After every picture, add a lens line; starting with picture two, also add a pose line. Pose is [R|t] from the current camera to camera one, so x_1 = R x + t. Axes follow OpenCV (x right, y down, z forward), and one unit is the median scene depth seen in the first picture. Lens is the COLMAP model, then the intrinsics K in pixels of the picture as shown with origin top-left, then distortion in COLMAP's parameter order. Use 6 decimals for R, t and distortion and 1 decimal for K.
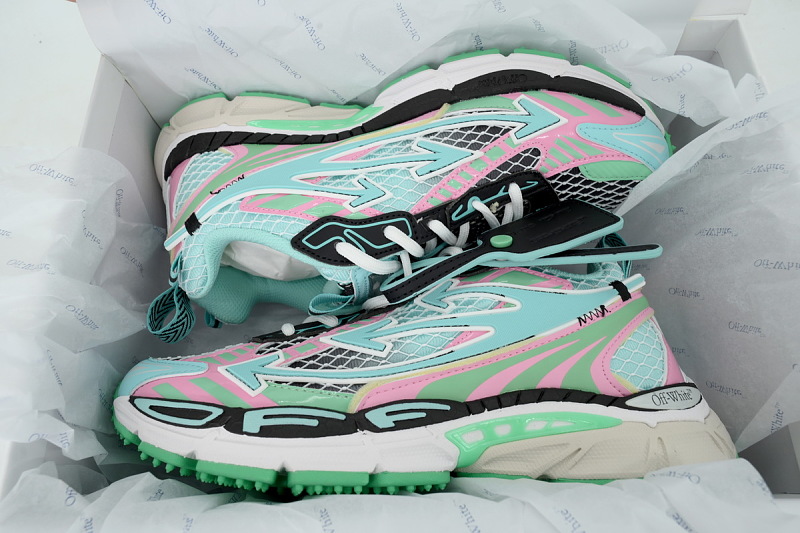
lens RADIAL K [[518.6, 0, 401.0], [0, 518.6, 267.7], [0, 0, 1]] dist [0.004926, -0.002214]
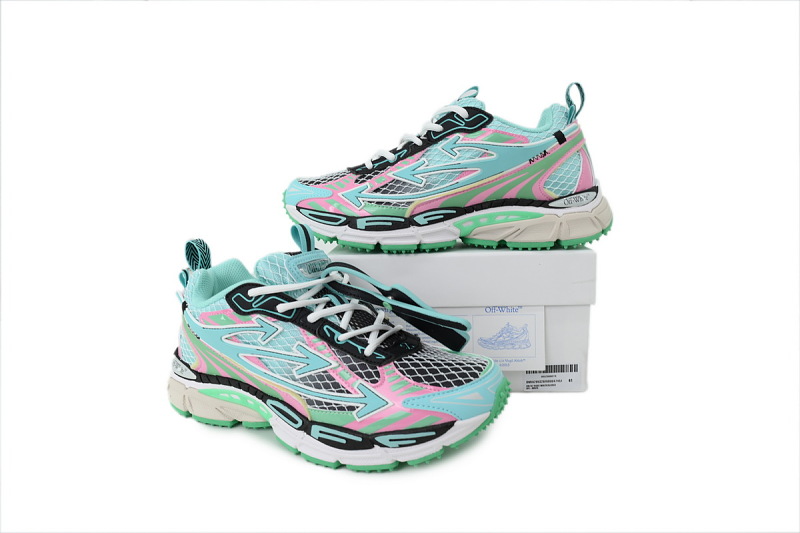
lens RADIAL K [[540.4, 0, 397.3], [0, 540.4, 270.2], [0, 0, 1]] dist [-0.031176, 0.001468]
pose [[0.992180, -0.014069, -0.124023, 0.124219], [0.082395, 0.820201, 0.566111, -0.735300], [0.093759, -0.571903, 0.814946, -0.838744]]
